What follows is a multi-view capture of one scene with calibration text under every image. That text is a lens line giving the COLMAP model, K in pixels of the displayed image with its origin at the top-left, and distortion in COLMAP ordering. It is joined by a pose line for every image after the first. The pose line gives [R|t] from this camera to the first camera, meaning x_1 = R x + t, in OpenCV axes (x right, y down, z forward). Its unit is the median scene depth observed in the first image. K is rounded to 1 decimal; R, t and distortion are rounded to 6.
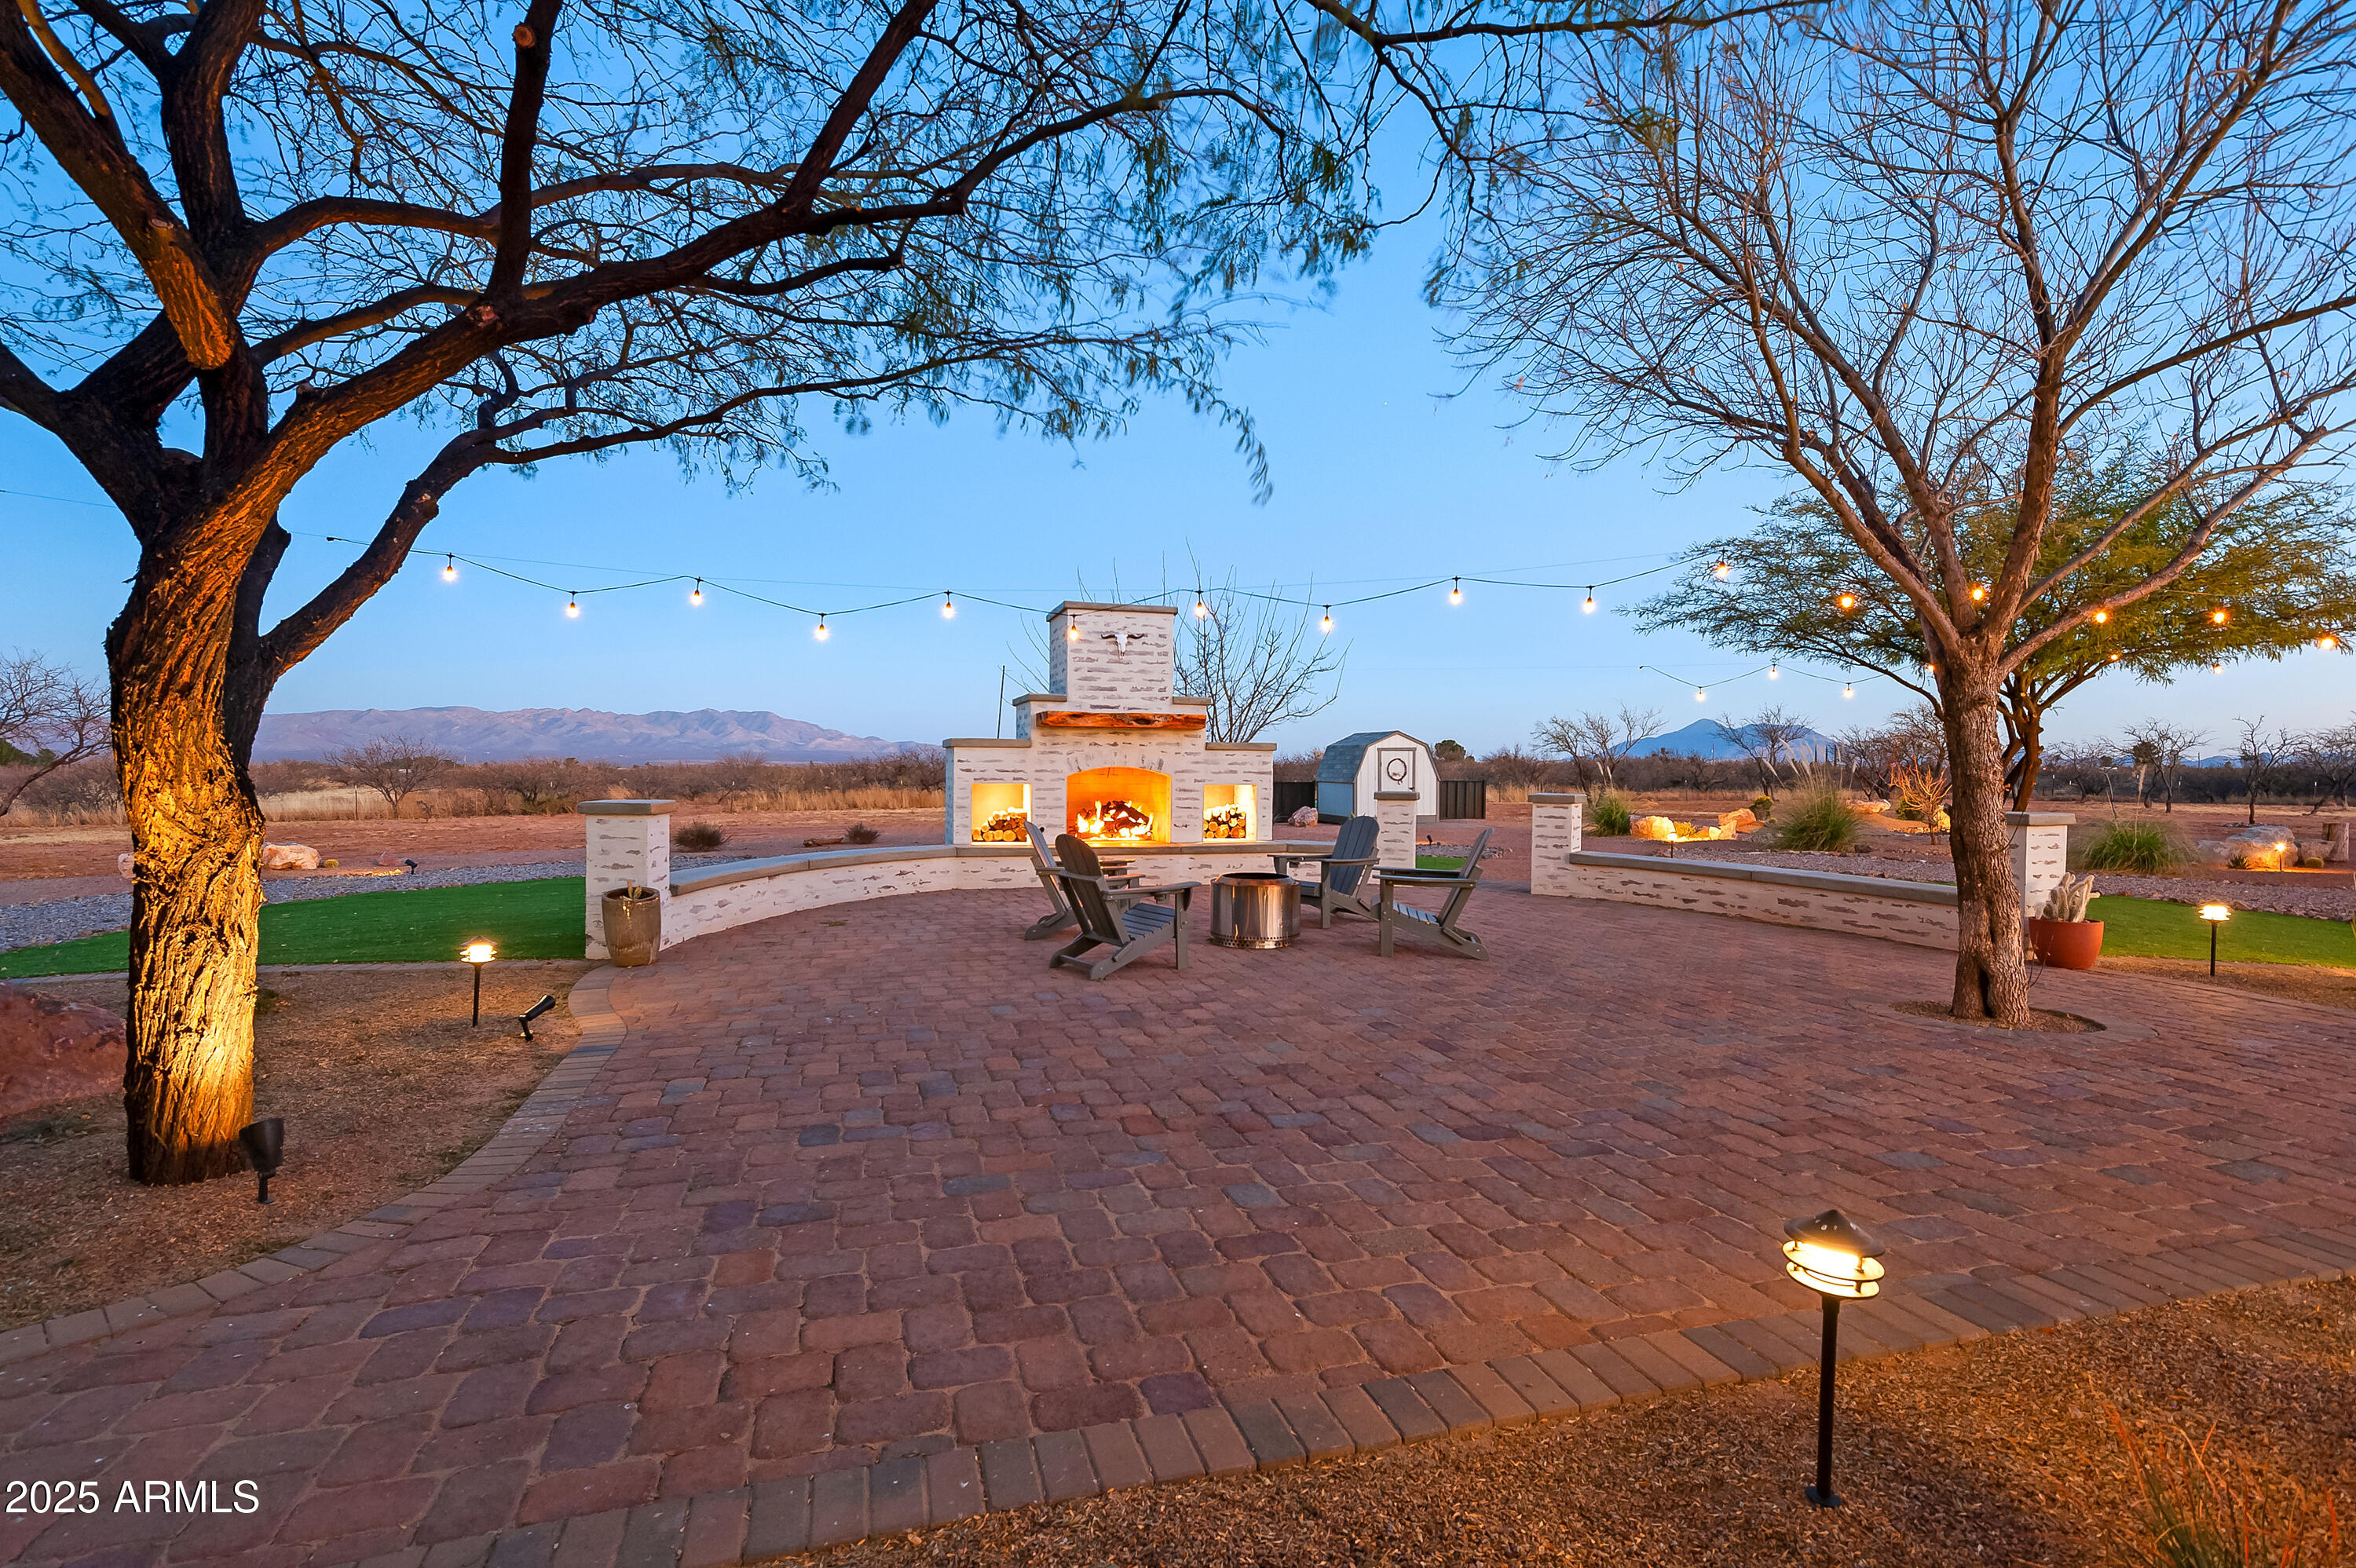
lens RADIAL K [[1146.1, 0, 1170.5], [0, 1146.1, 791.3], [0, 0, 1]] dist [0.057218, -0.036034]
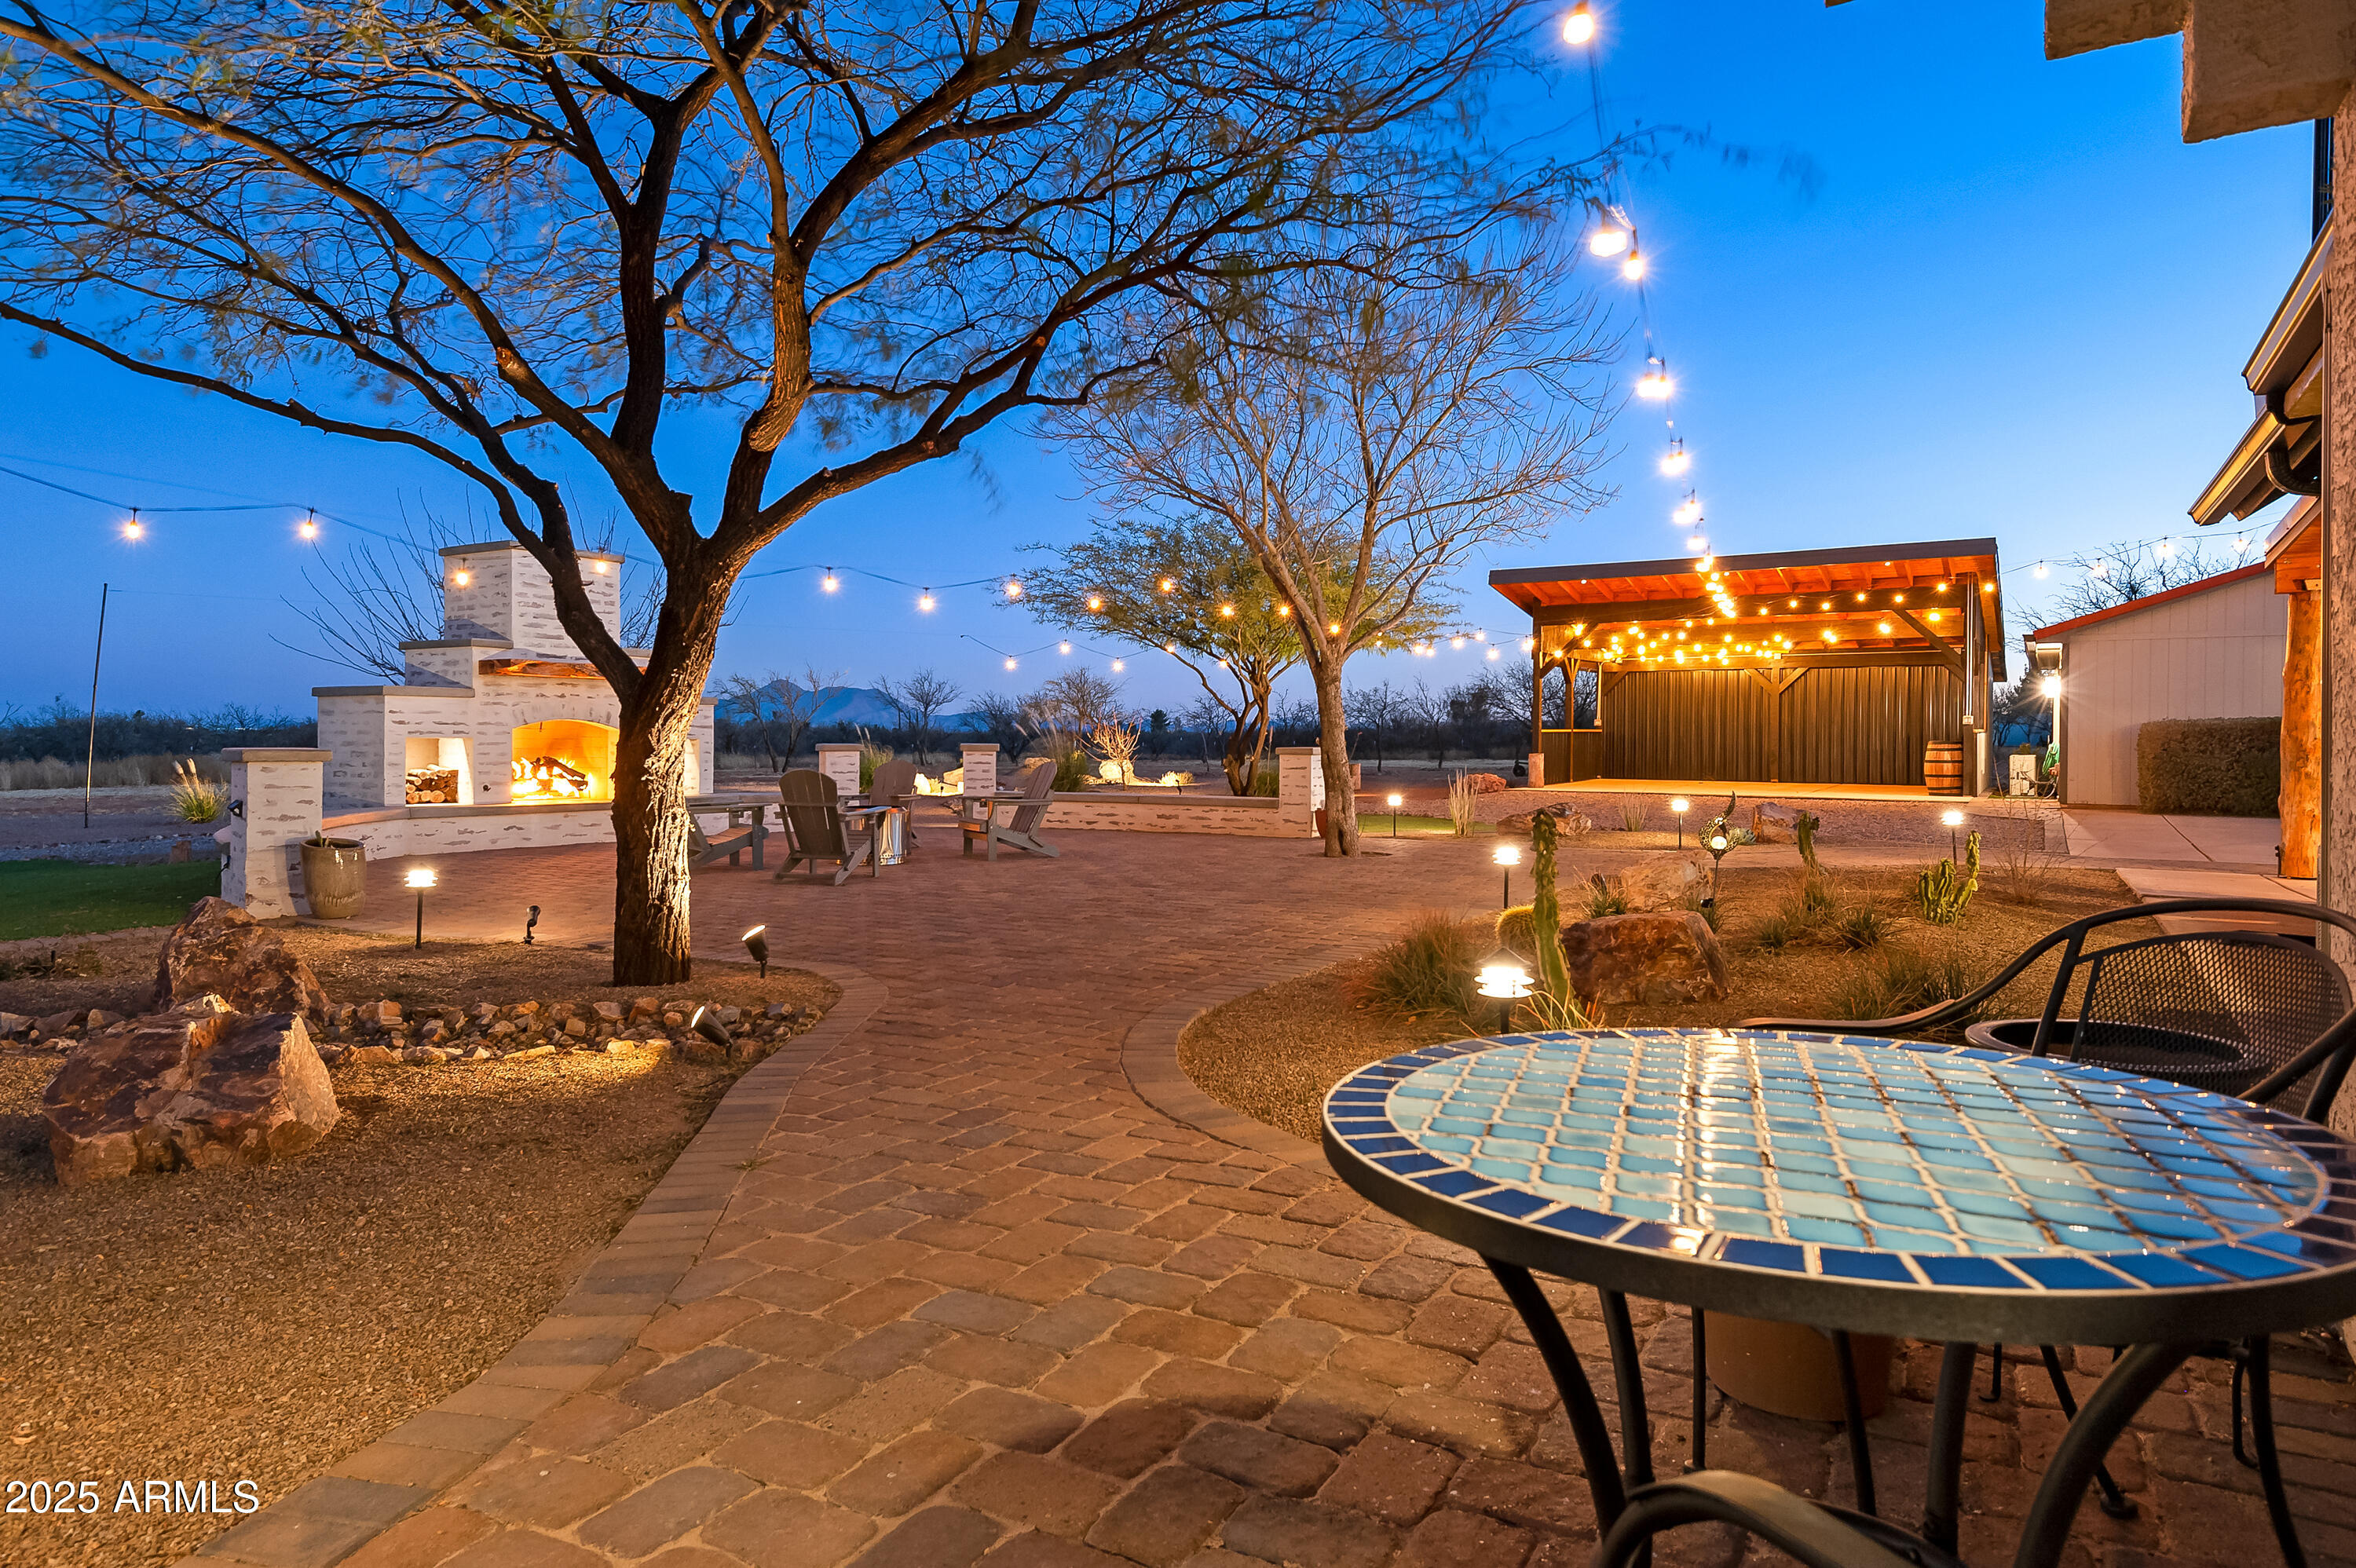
lens RADIAL K [[1387.7, 0, 1272.3], [0, 1387.7, 753.4], [0, 0, 1]] dist [0.002058, -0.000708]
pose [[0.704694, -0.012770, 0.709396, -0.630478], [0.018426, 0.999830, -0.000305, 0.024999], [-0.709272, 0.013286, 0.704810, -0.304828]]
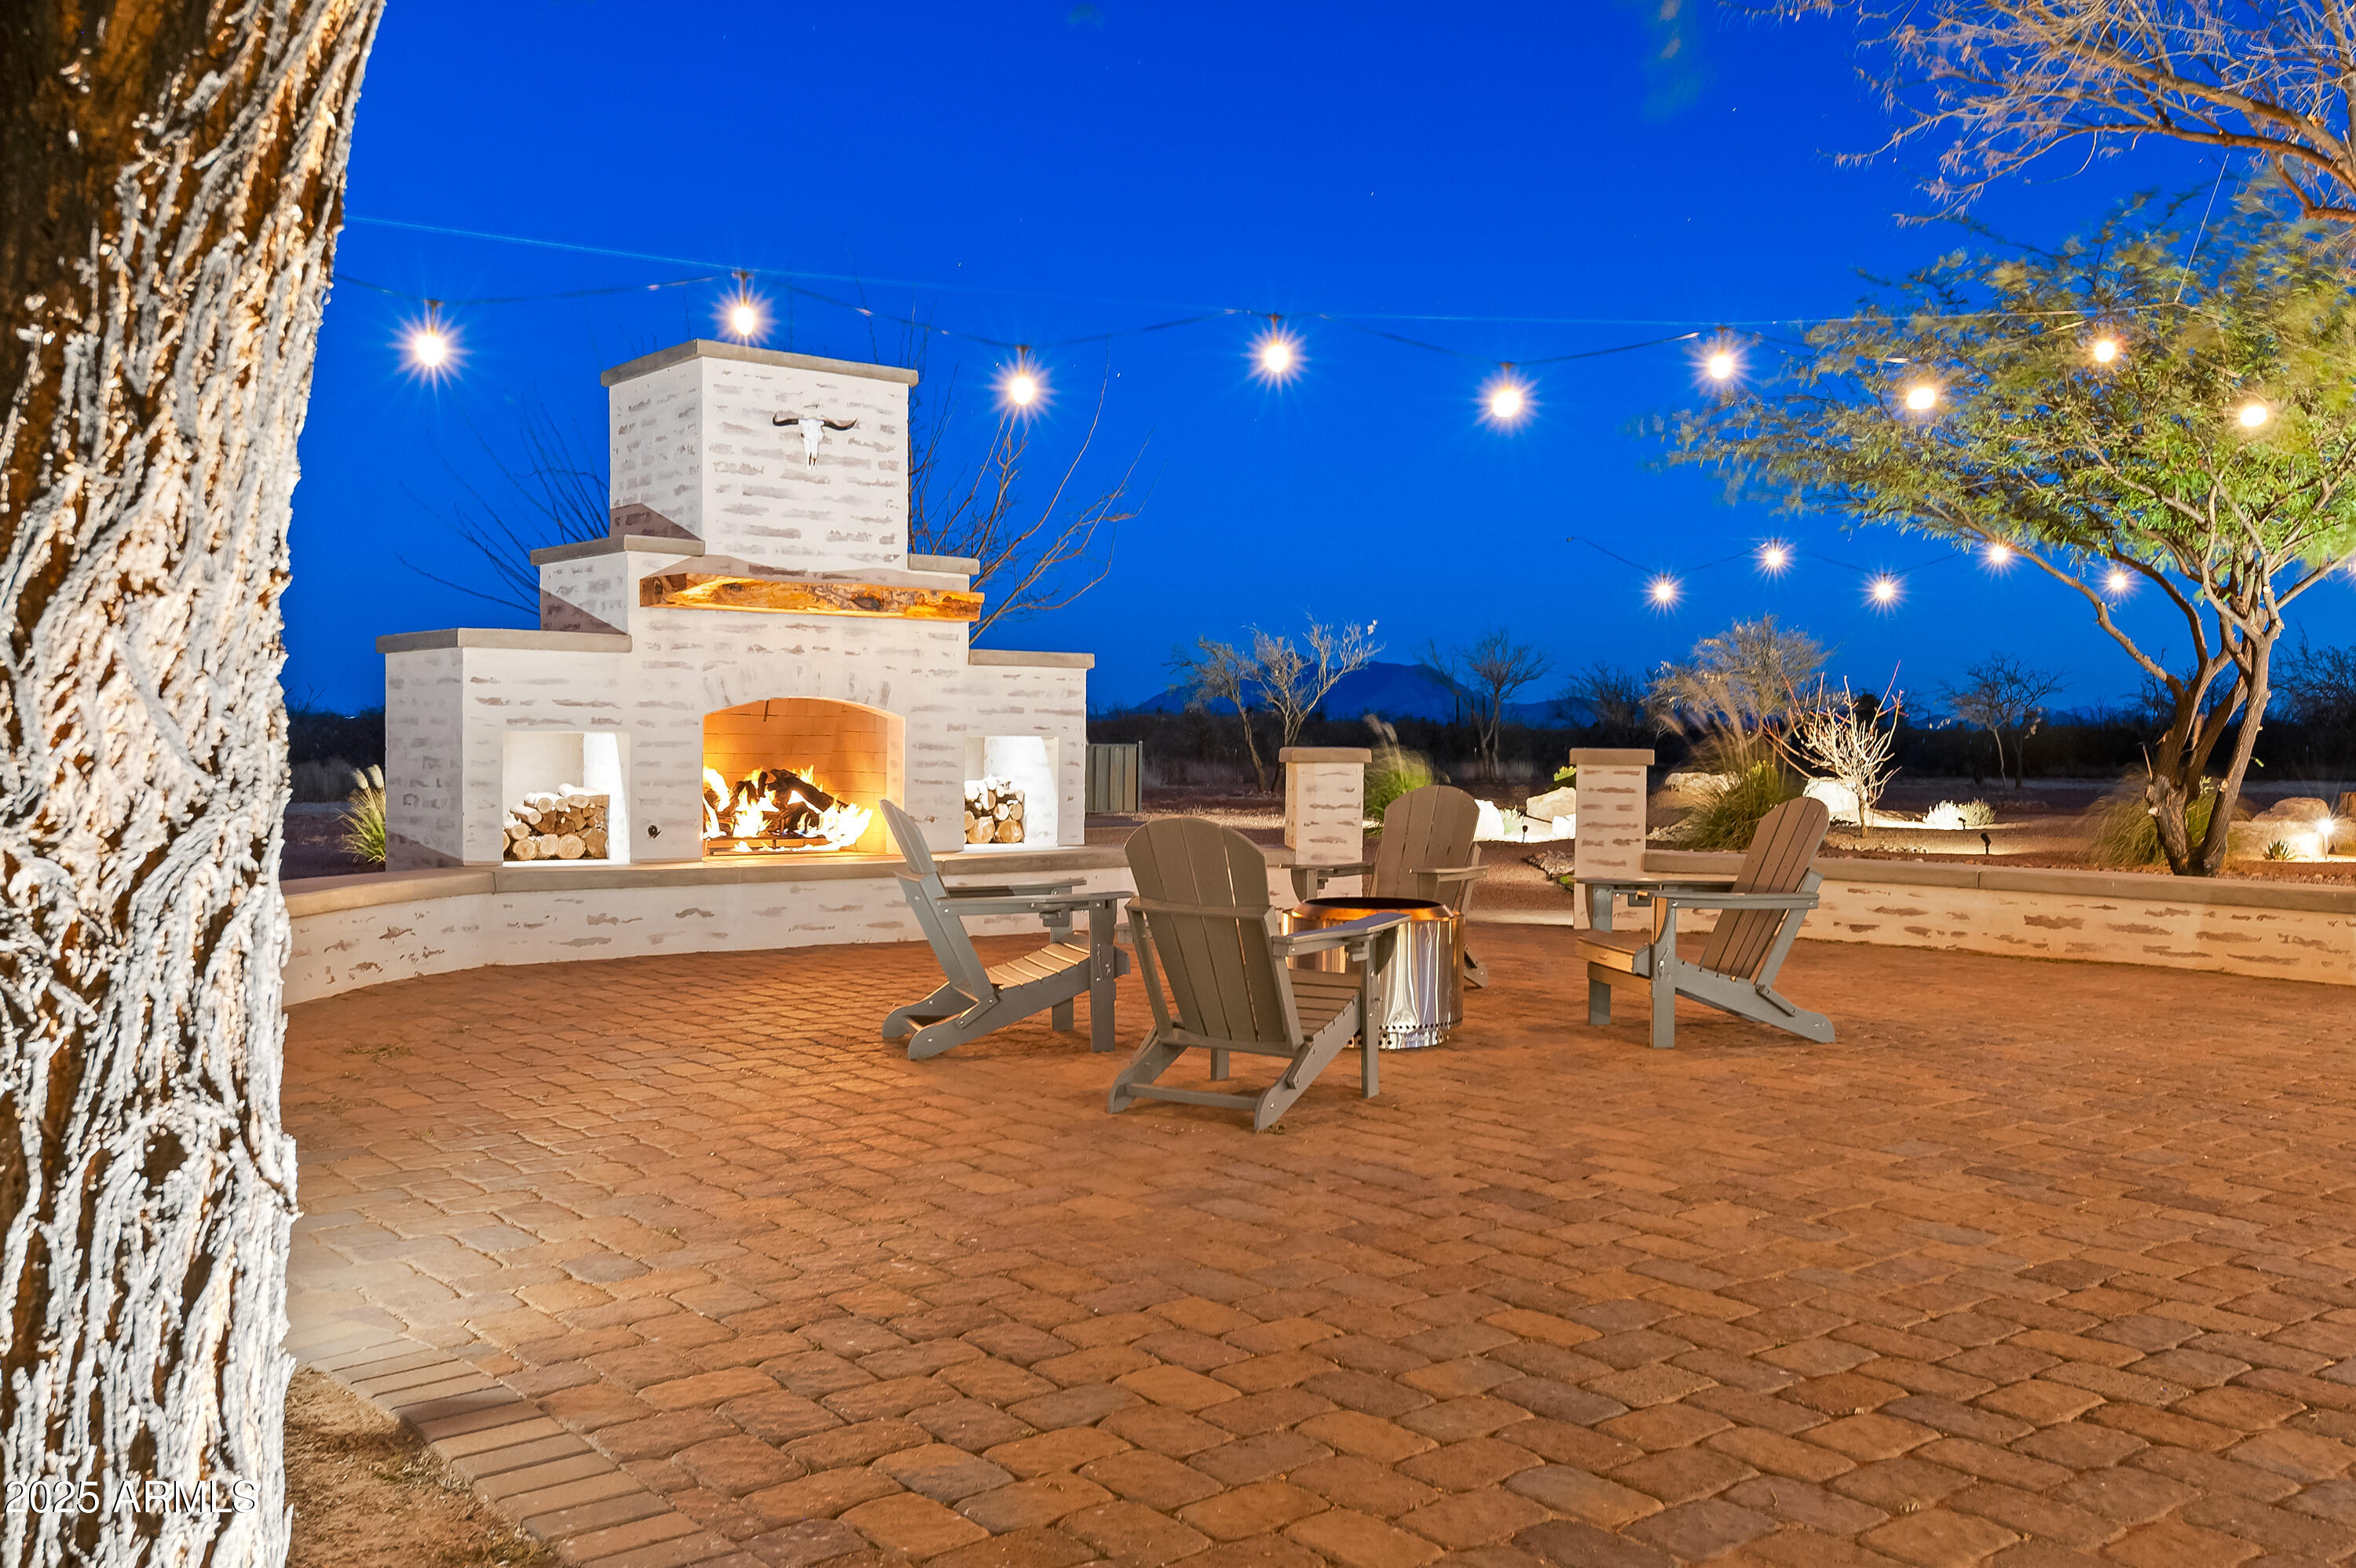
lens RADIAL K [[2076.8, 0, 1177.5], [0, 2076.8, 802.0], [0, 0, 1]] dist [0.047079, -0.066047]
pose [[0.923909, -0.013387, 0.382377, -0.330771], [0.008797, 0.999867, 0.013750, 0.016692], [-0.382510, -0.009340, 0.923904, 0.194768]]
